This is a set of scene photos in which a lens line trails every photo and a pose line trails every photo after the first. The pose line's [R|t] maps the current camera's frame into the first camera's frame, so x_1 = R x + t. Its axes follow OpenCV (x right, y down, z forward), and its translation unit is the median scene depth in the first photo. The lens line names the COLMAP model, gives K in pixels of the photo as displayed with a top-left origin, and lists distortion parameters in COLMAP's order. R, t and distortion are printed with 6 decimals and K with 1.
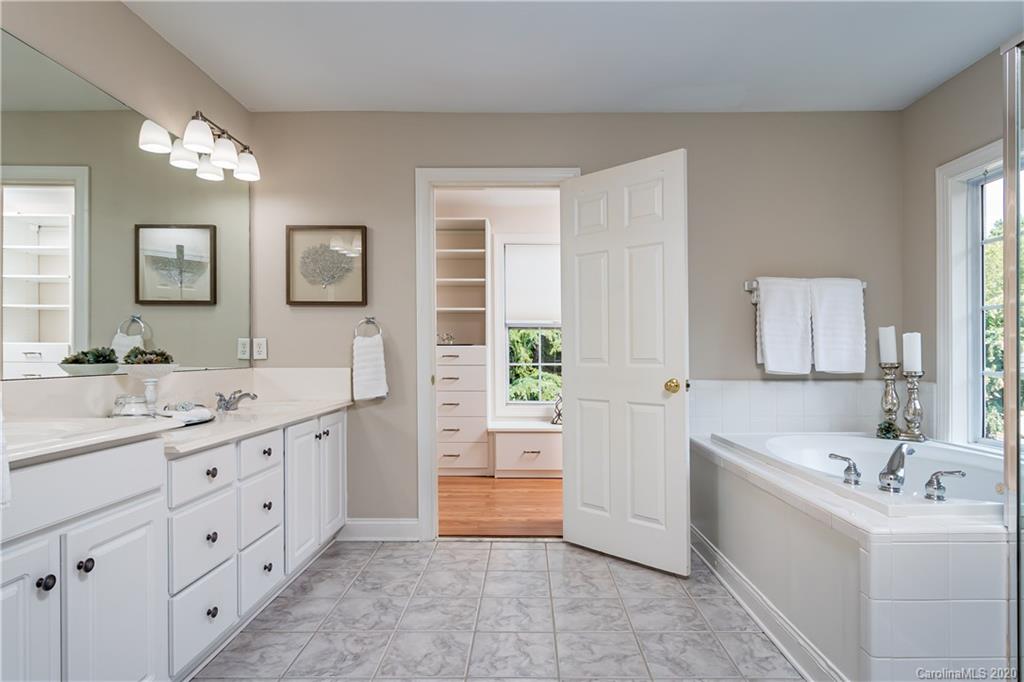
lens RADIAL K [[551.2, 0, 513.9], [0, 551.2, 321.8], [0, 0, 1]] dist [-0.001069, 0.000193]
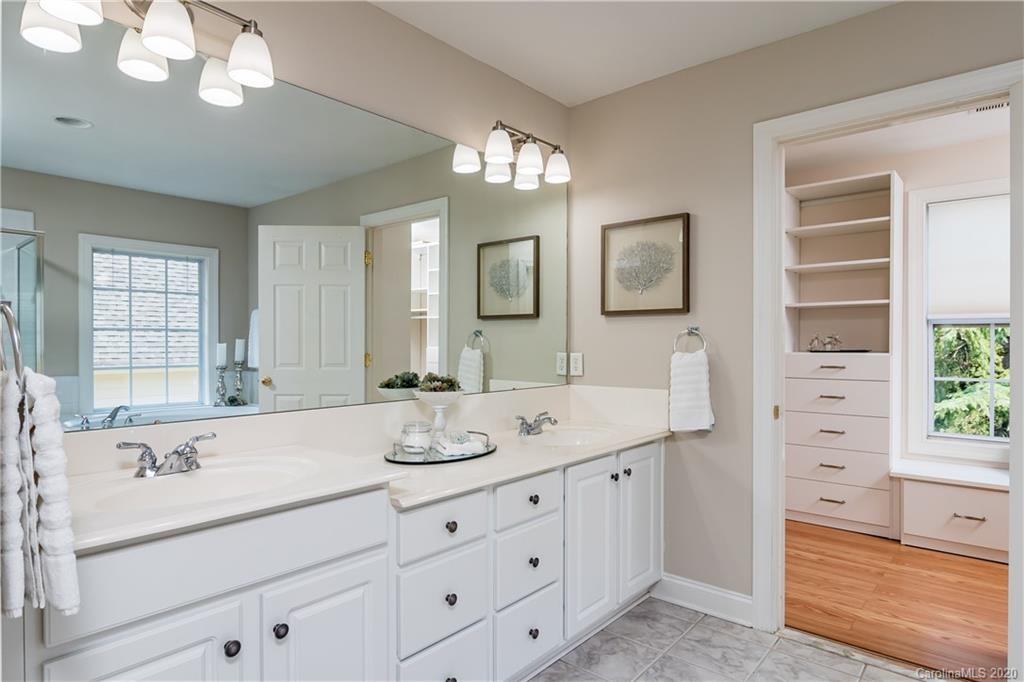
lens RADIAL K [[563.2, 0, 512.0], [0, 563.2, 341.0], [0, 0, 1]] dist [-0.004222, -0.000342]
pose [[0.767049, -0.004101, -0.641575, 0.063963], [0.039587, 0.998377, 0.040946, -0.033564], [0.640366, -0.056806, 0.765967, 0.212225]]
